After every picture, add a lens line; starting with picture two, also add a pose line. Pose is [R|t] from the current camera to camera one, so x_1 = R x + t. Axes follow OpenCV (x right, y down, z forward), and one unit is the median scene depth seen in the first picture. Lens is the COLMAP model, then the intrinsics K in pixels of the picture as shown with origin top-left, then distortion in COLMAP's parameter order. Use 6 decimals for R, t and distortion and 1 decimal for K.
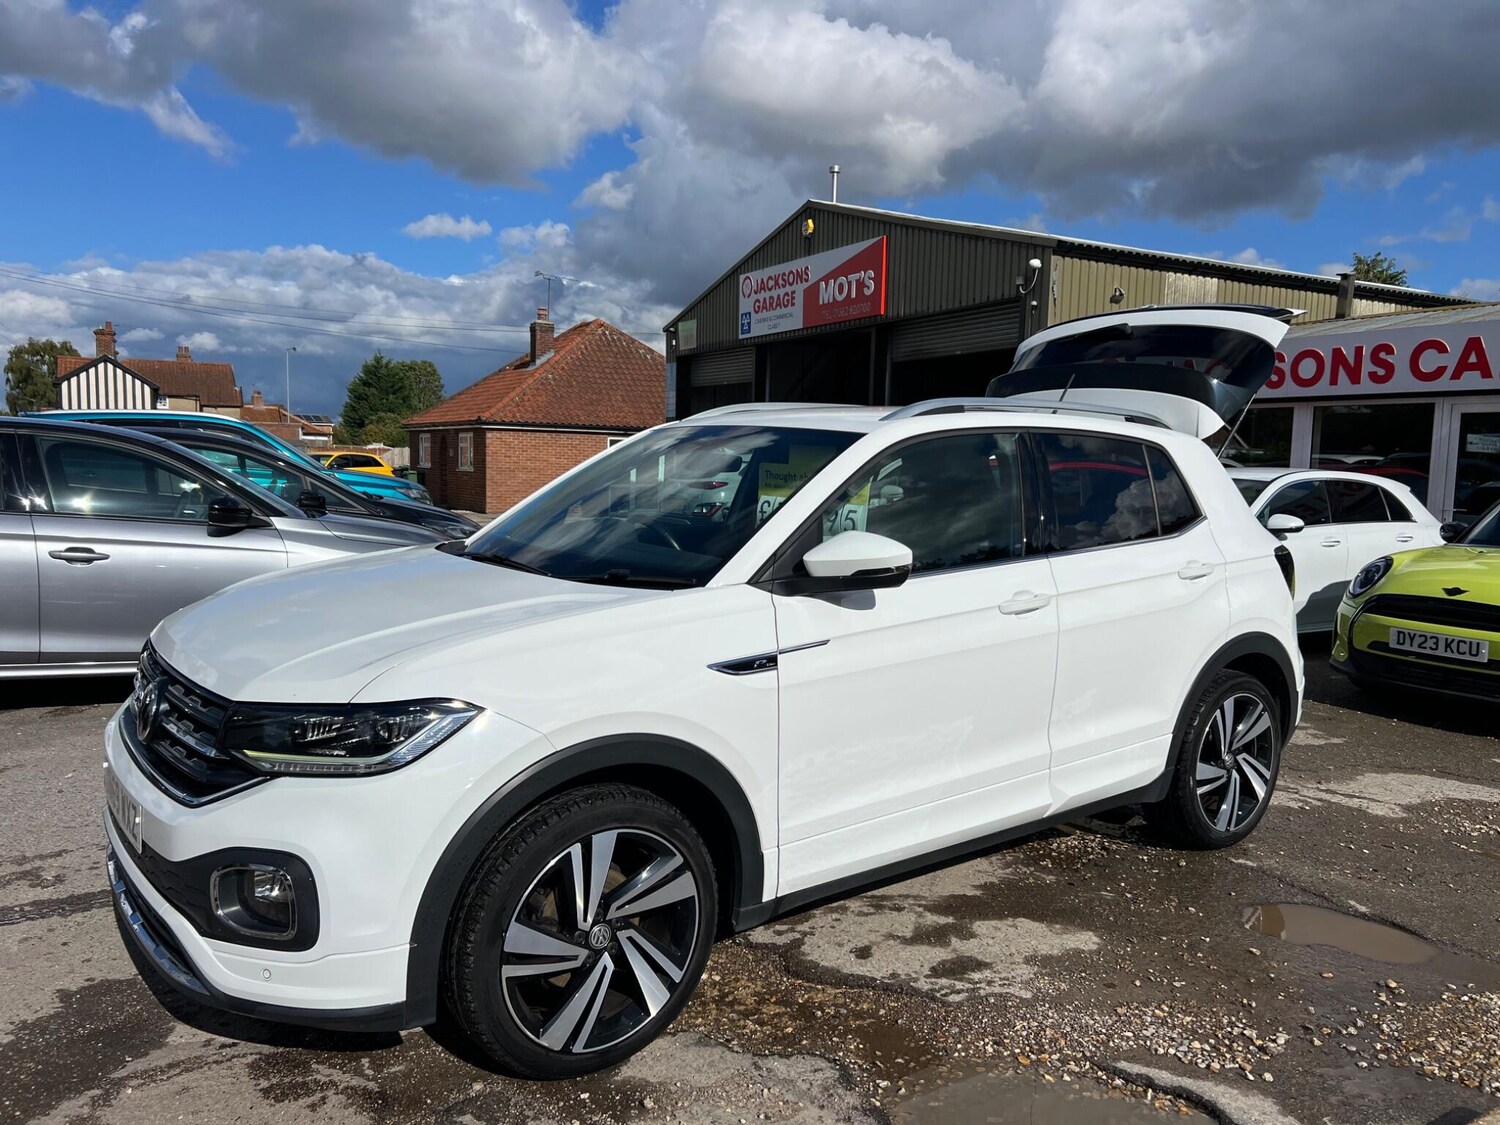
lens RADIAL K [[1133.0, 0, 750.6], [0, 1133.0, 572.0], [0, 0, 1]] dist [0.055791, -0.063674]
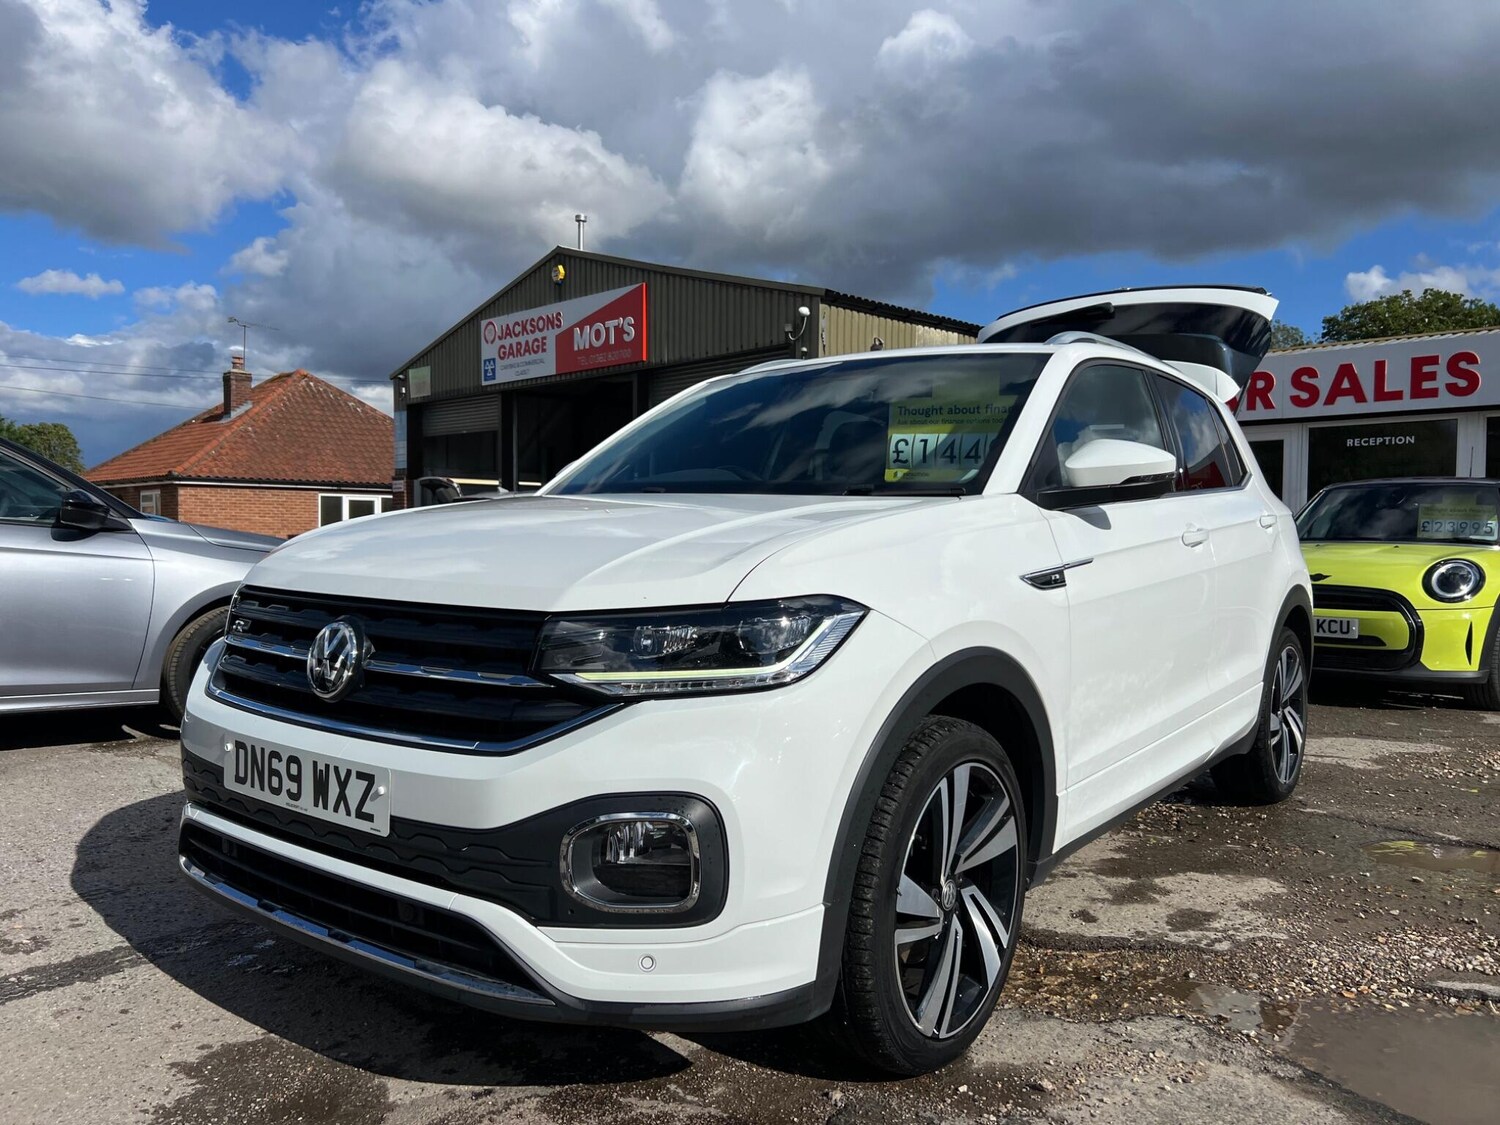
lens RADIAL K [[1133.0, 0, 735.7], [0, 1133.0, 575.1], [0, 0, 1]] dist [0.055791, -0.063674]
pose [[0.965456, -0.023965, 0.259462, -0.332437], [0.039088, 0.997814, -0.053283, 0.083764], [-0.257618, 0.061584, 0.964282, 0.149354]]
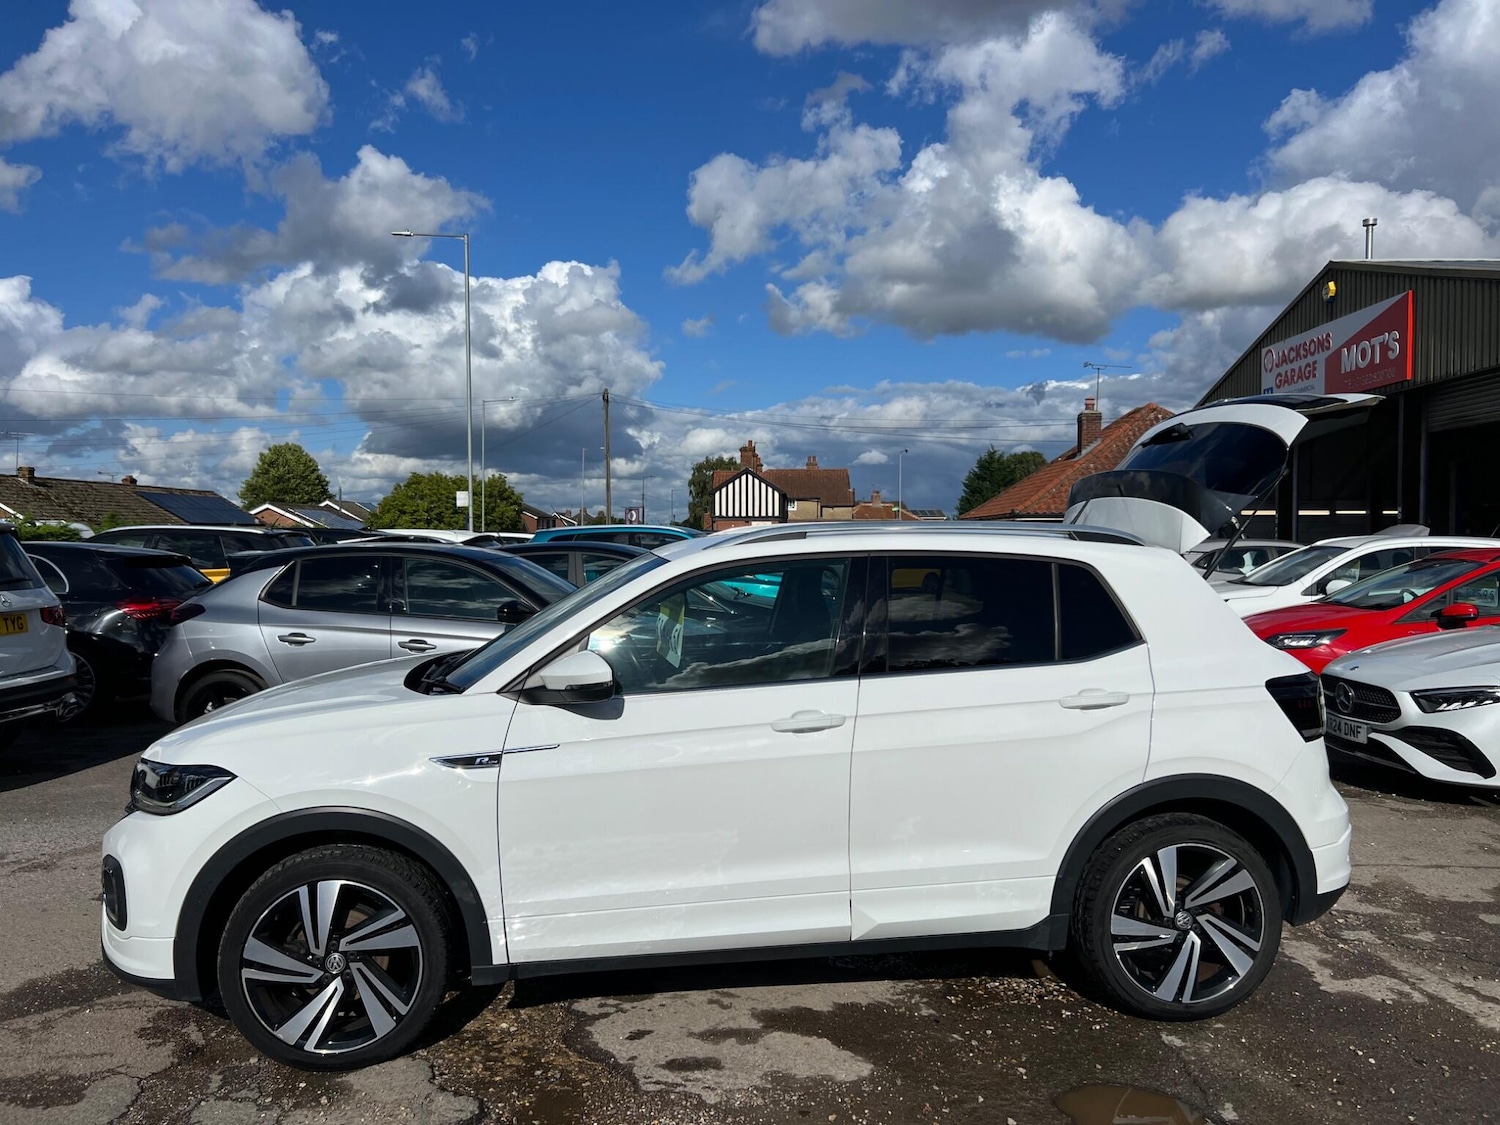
lens RADIAL K [[1133.0, 0, 752.3], [0, 1133.0, 565.9], [0, 0, 1]] dist [0.055791, -0.063674]
pose [[0.858743, -0.010006, -0.512309, 0.633931], [-0.031826, 0.996837, -0.072818, -0.033184], [0.511417, 0.078837, 0.855709, 0.065857]]
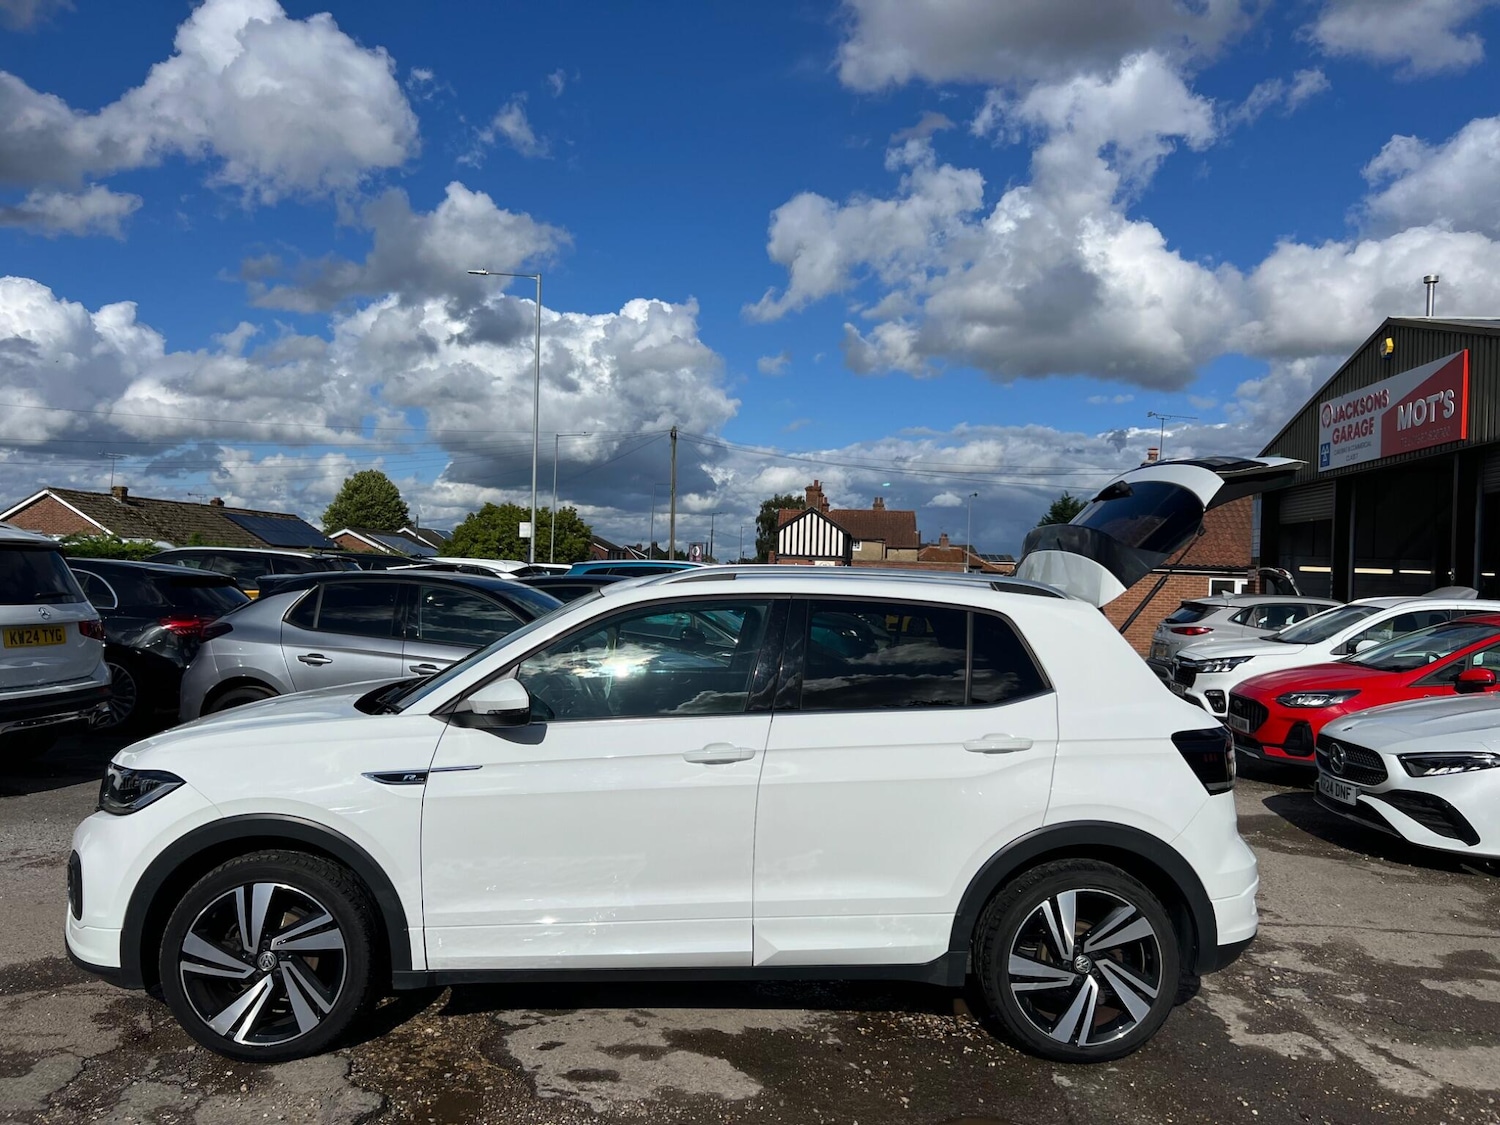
lens RADIAL K [[1133.0, 0, 756.8], [0, 1133.0, 583.2], [0, 0, 1]] dist [0.055791, -0.063674]
pose [[0.828138, 0.009515, -0.560443, 0.764494], [-0.071071, 0.993569, -0.088149, -0.037726], [0.556000, 0.112831, 0.823488, 0.090738]]
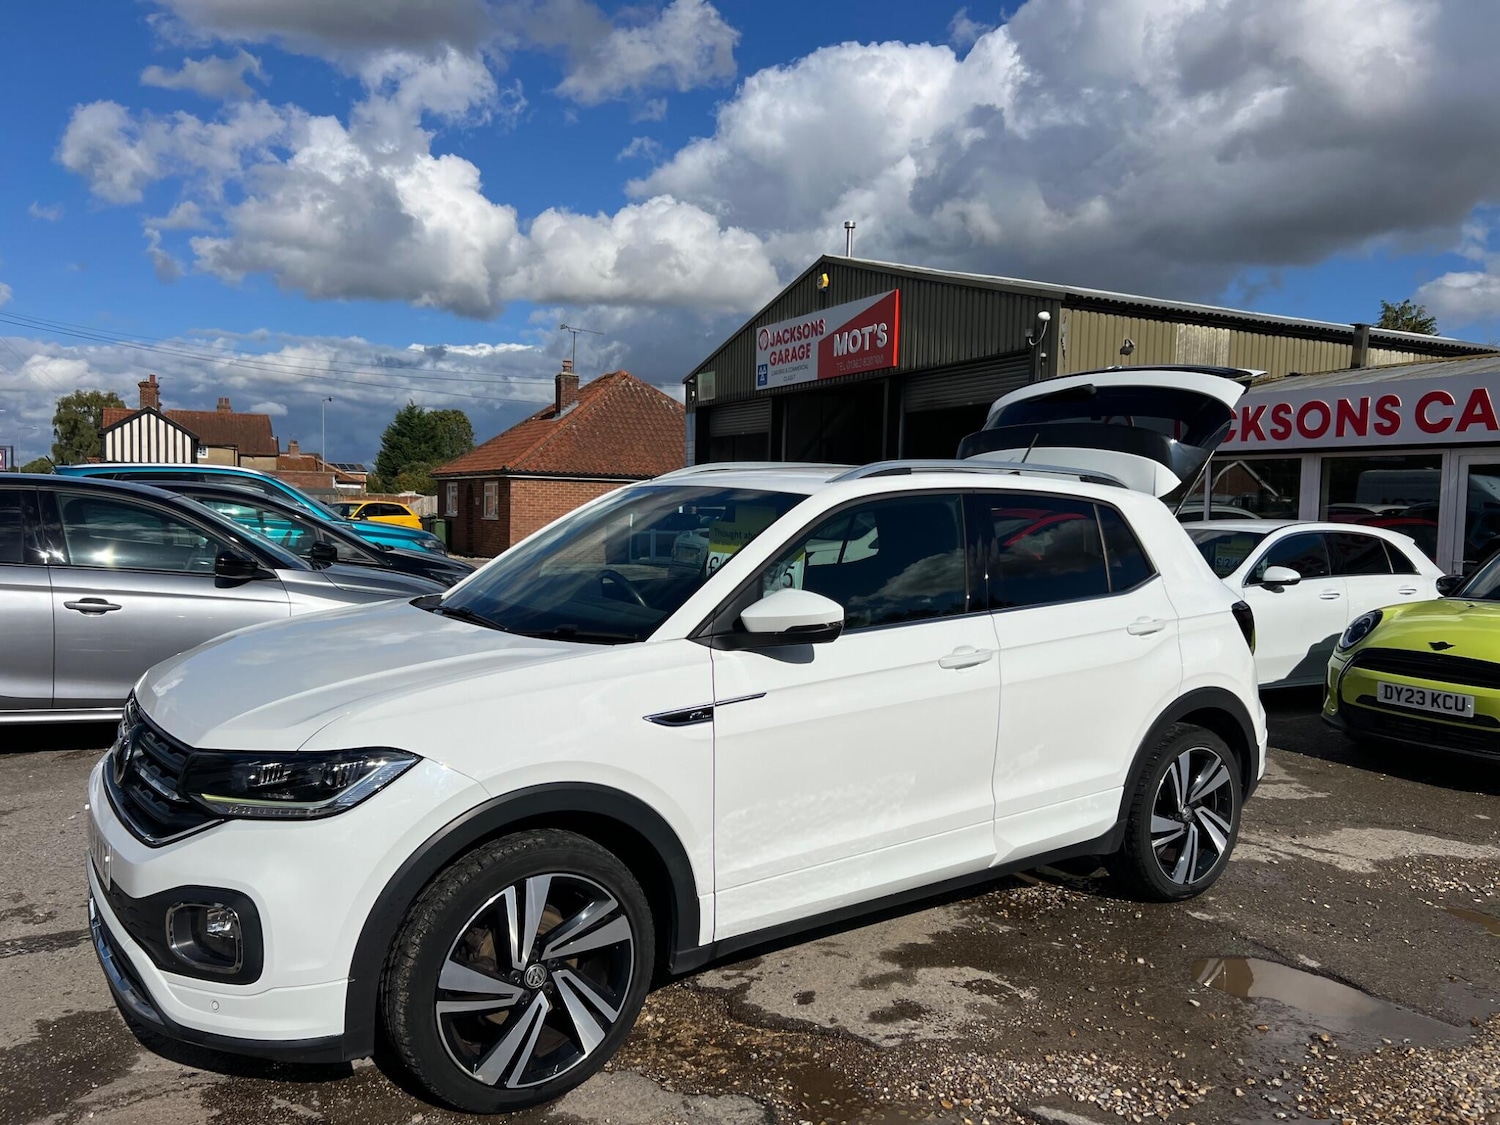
lens RADIAL K [[1133.0, 0, 735.3], [0, 1133.0, 575.5], [0, 0, 1]] dist [0.055791, -0.063674]
pose [[0.999270, 0.002188, -0.038150, 0.061208], [-0.003639, 0.999271, -0.038010, -0.006543], [0.038039, 0.038121, 0.998549, -0.038277]]
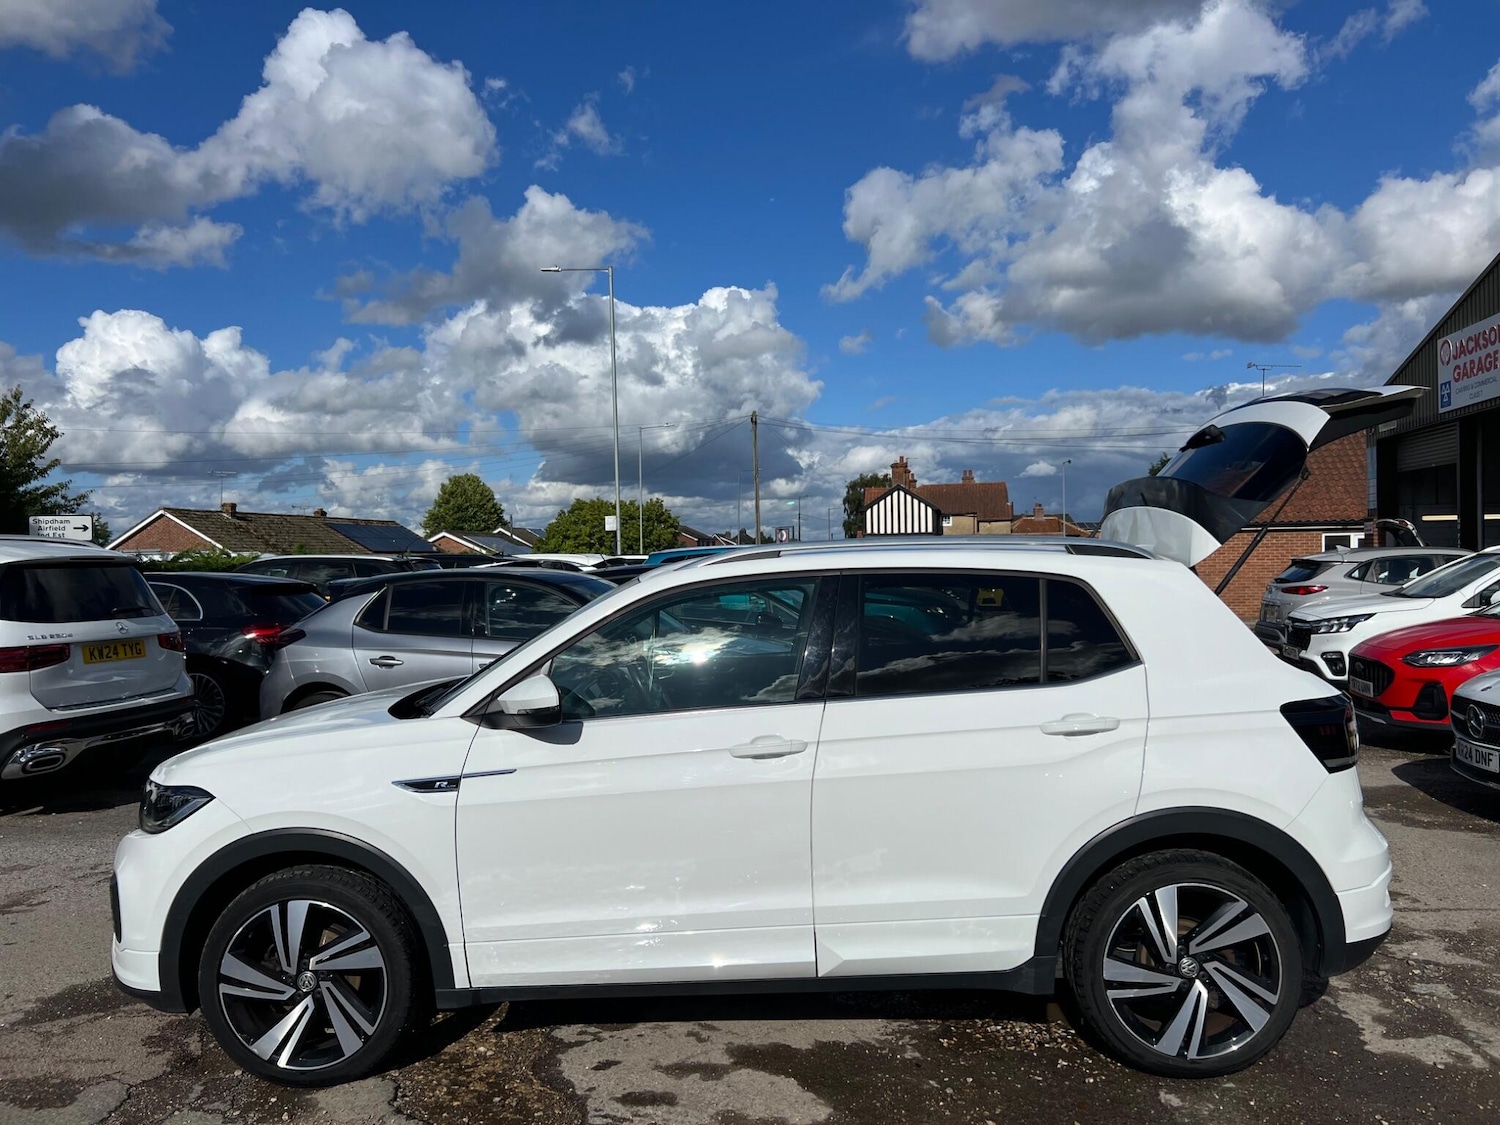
lens RADIAL K [[1133.0, 0, 746.2], [0, 1133.0, 584.6], [0, 0, 1]] dist [0.055791, -0.063674]
pose [[0.773677, -0.022235, -0.633190, 0.748459], [-0.027368, 0.997278, -0.068460, -0.041834], [0.632988, 0.070296, 0.770963, 0.180601]]
